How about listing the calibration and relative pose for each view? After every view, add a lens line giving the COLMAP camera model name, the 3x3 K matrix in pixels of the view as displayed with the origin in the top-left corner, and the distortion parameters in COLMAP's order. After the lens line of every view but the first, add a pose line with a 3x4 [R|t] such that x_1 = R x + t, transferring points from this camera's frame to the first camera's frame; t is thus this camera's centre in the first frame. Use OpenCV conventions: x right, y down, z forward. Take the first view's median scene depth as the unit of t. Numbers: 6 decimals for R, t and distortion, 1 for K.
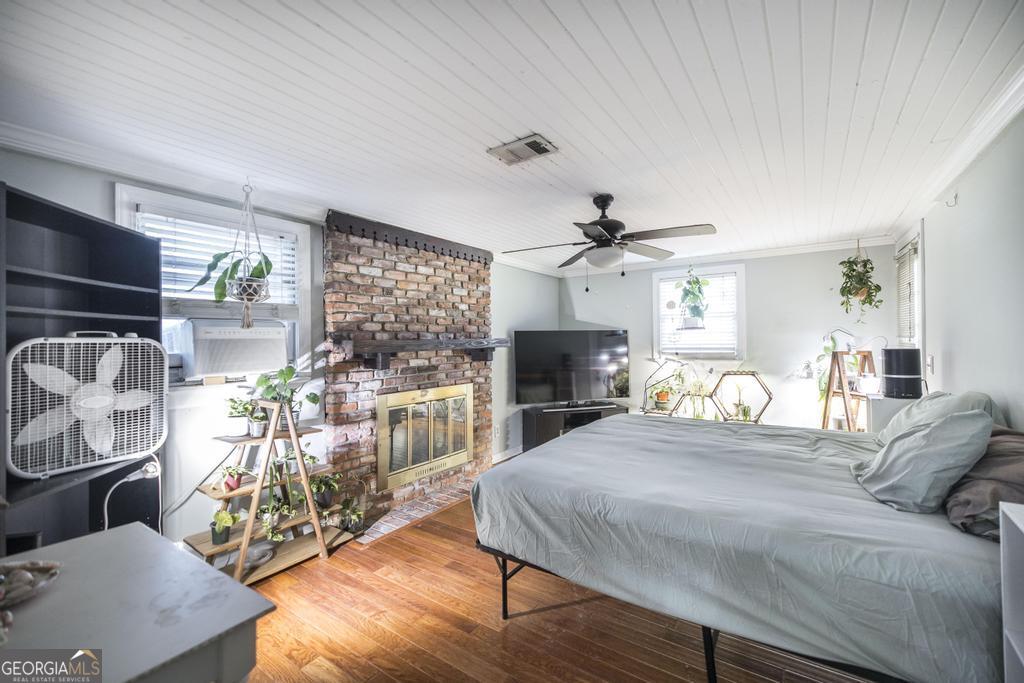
lens RADIAL K [[434.0, 0, 513.4], [0, 434.0, 339.3], [0, 0, 1]] dist [0.000854, -0.000049]
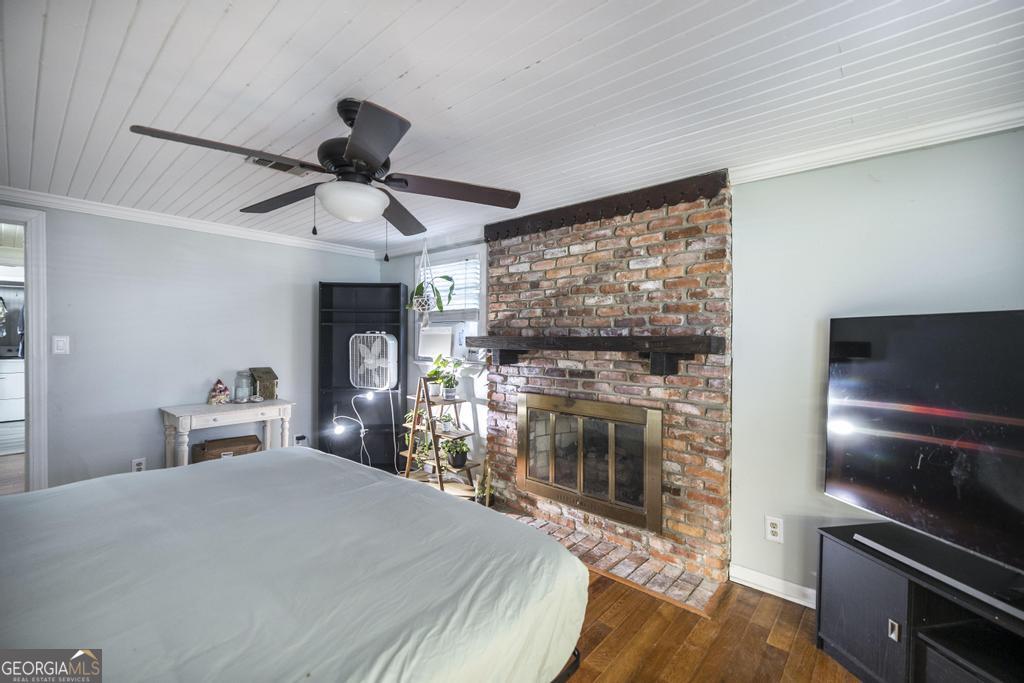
lens RADIAL K [[434.0, 0, 513.4], [0, 434.0, 336.5], [0, 0, 1]] dist [0.000854, -0.000049]
pose [[-0.123231, 0.013754, -0.992283, 0.633842], [-0.001245, 0.999901, 0.014015, -0.011174], [0.992377, 0.002962, -0.123202, 1.039537]]
